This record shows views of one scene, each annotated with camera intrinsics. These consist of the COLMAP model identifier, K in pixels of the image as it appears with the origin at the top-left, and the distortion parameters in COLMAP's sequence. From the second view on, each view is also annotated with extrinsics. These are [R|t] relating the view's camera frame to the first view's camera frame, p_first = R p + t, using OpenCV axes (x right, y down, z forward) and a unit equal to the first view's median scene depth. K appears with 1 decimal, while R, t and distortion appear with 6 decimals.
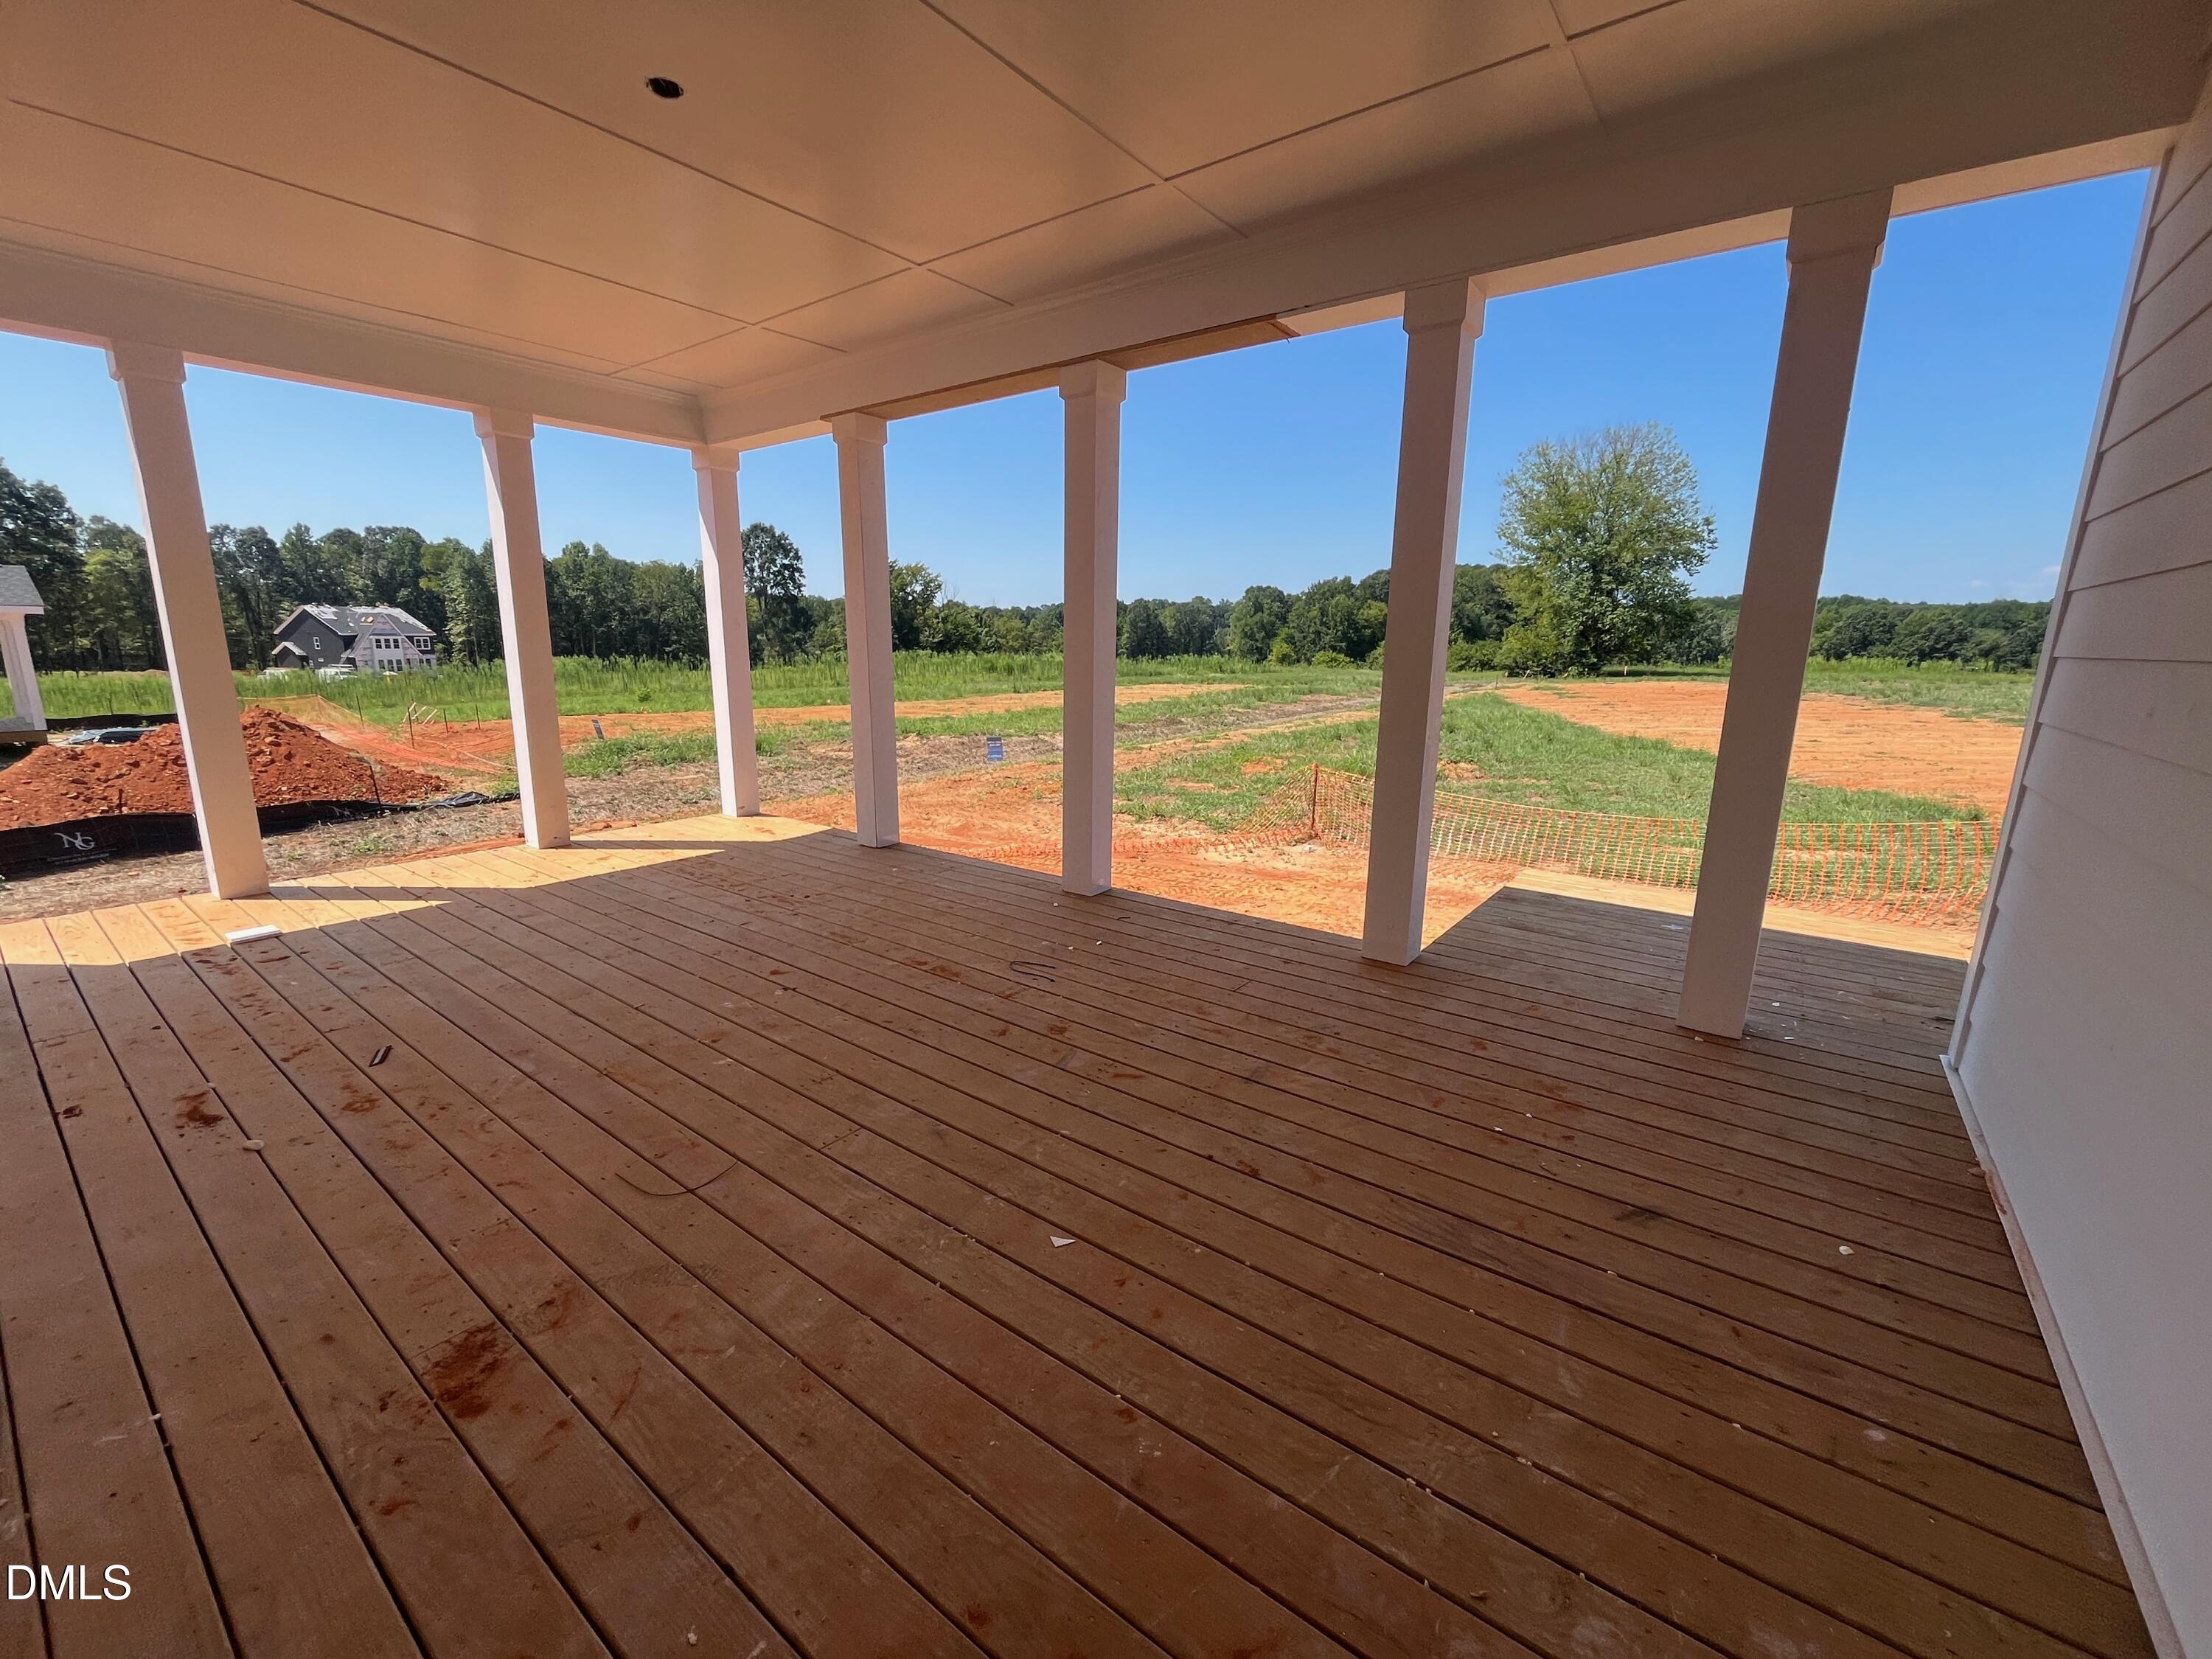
lens RADIAL K [[893.7, 0, 1103.5], [0, 893.7, 829.3], [0, 0, 1]] dist [-0.003145, 0.000055]
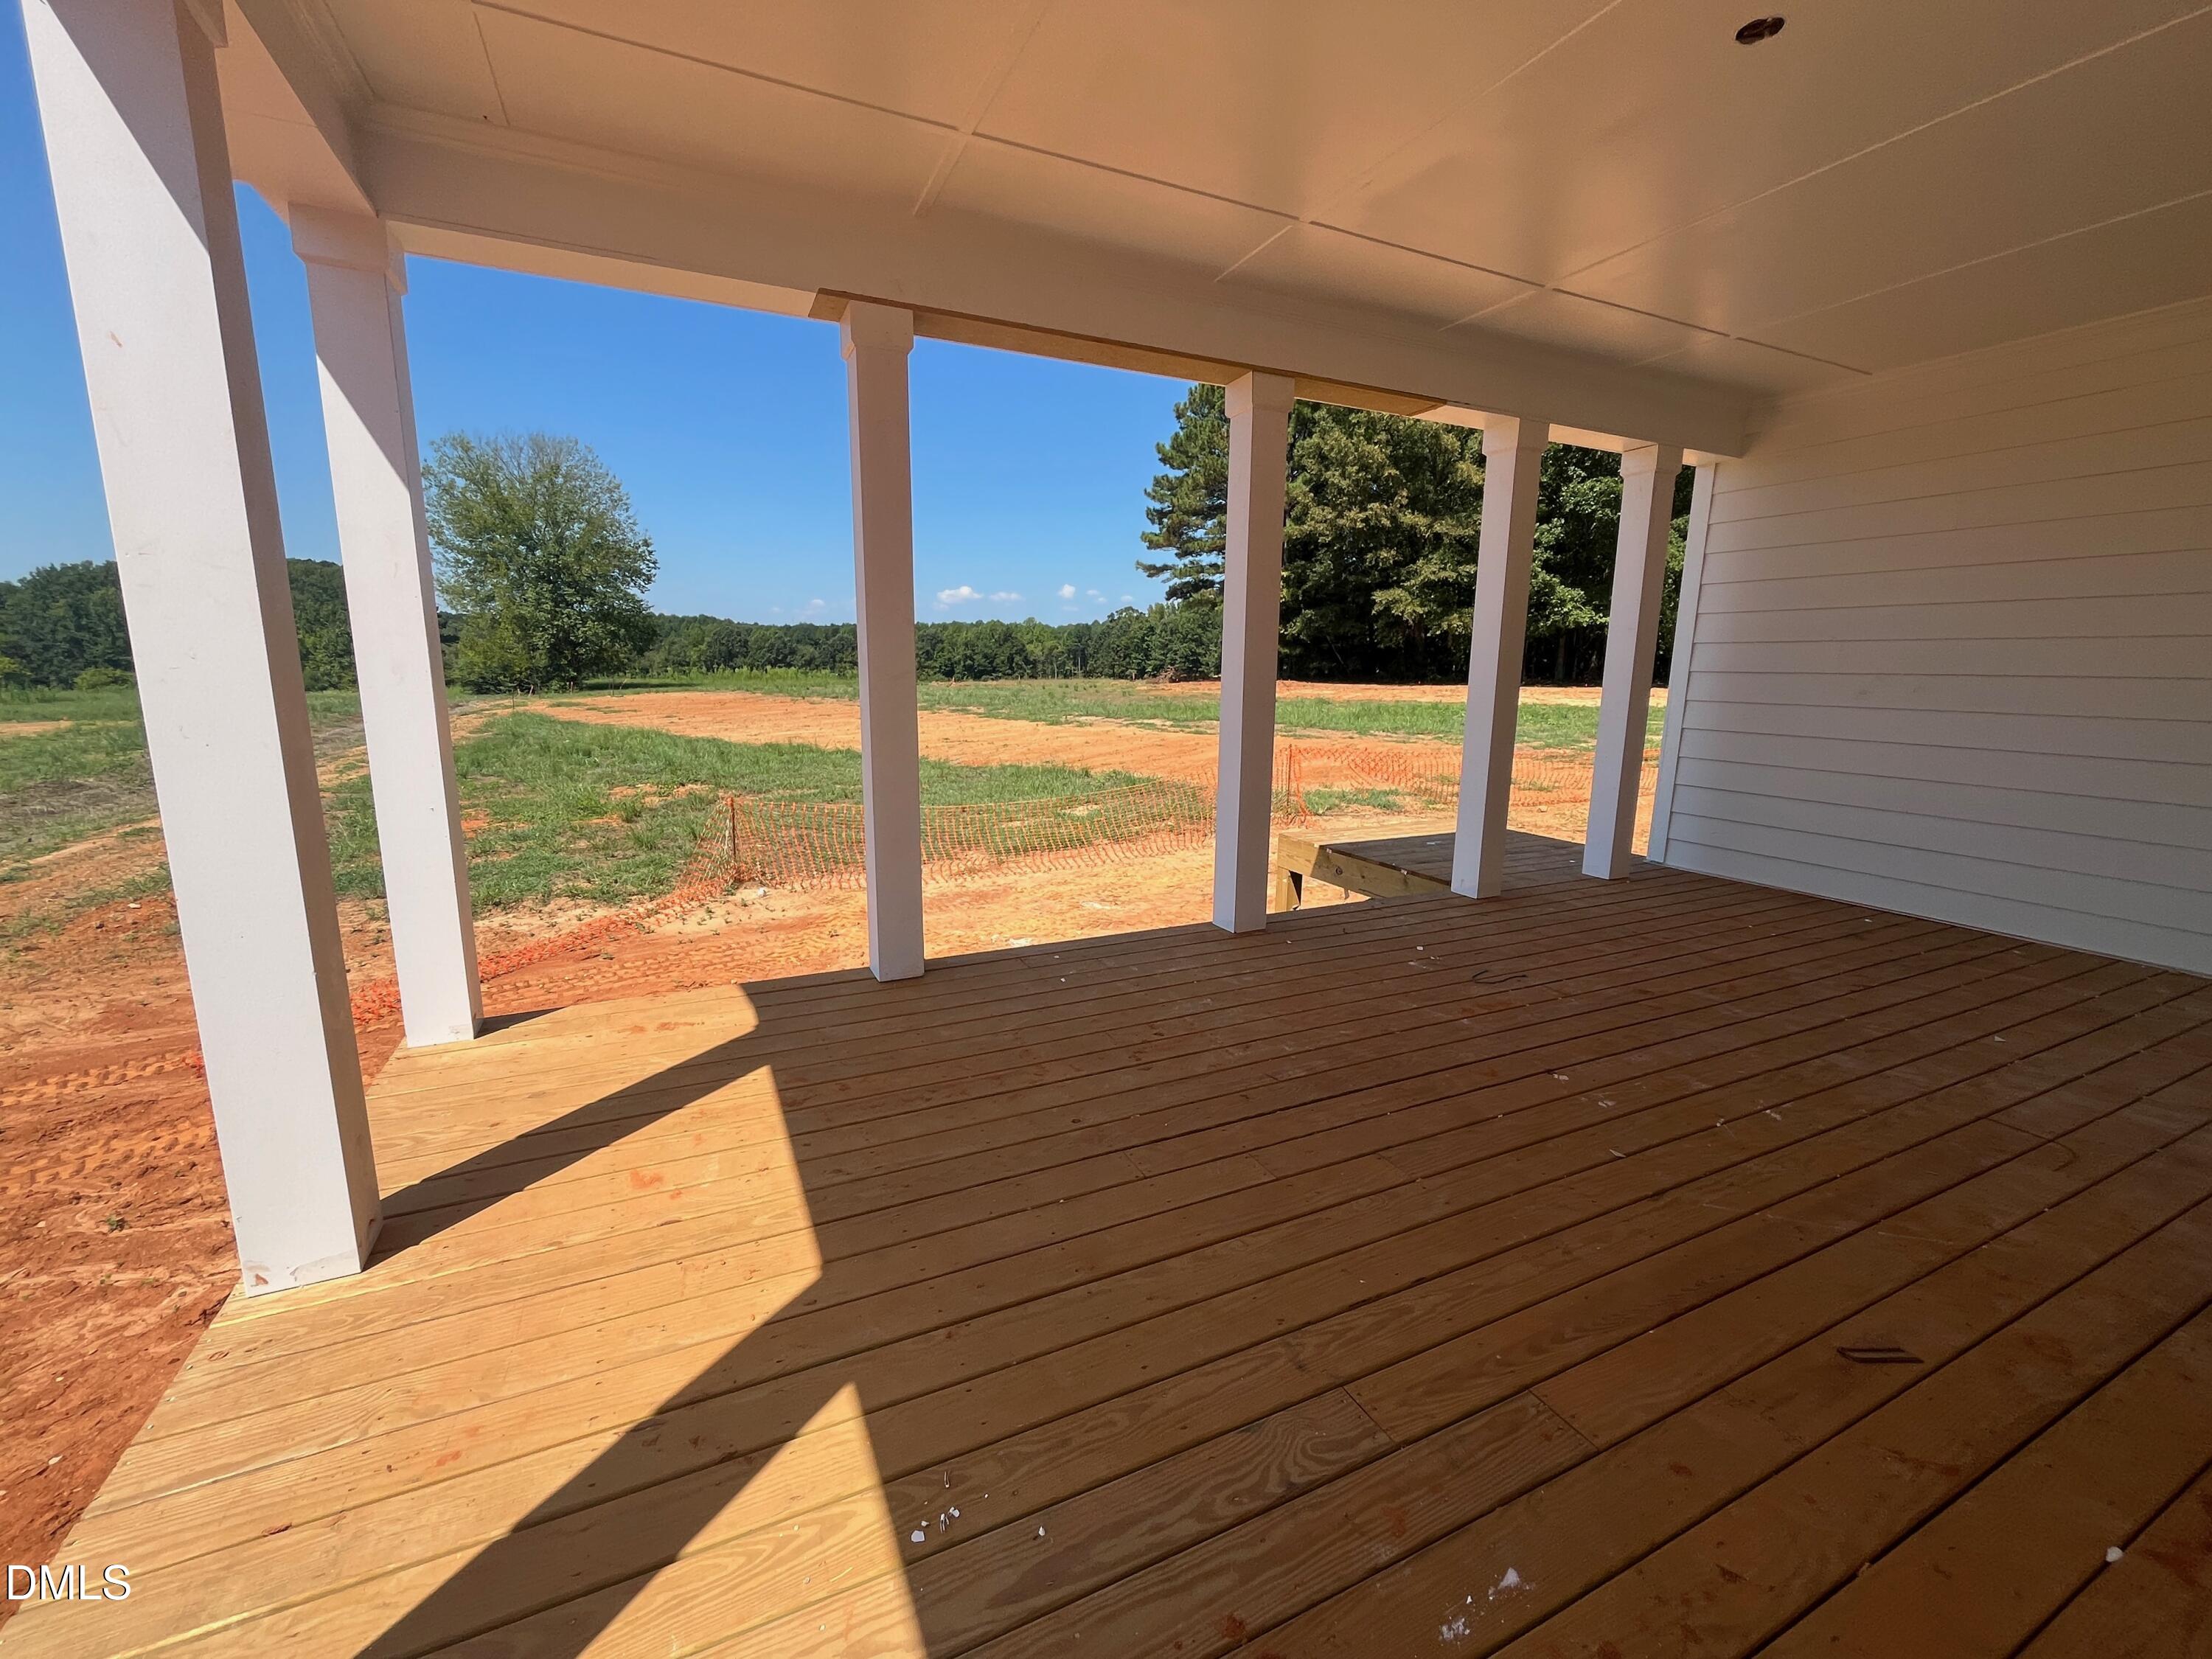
lens RADIAL K [[893.7, 0, 1101.1], [0, 893.7, 830.1], [0, 0, 1]] dist [-0.003145, 0.000055]
pose [[0.469291, -0.168658, 0.866788, -0.766296], [0.179490, 0.979318, 0.093375, -0.126268], [-0.864609, 0.111760, 0.489858, 0.560839]]
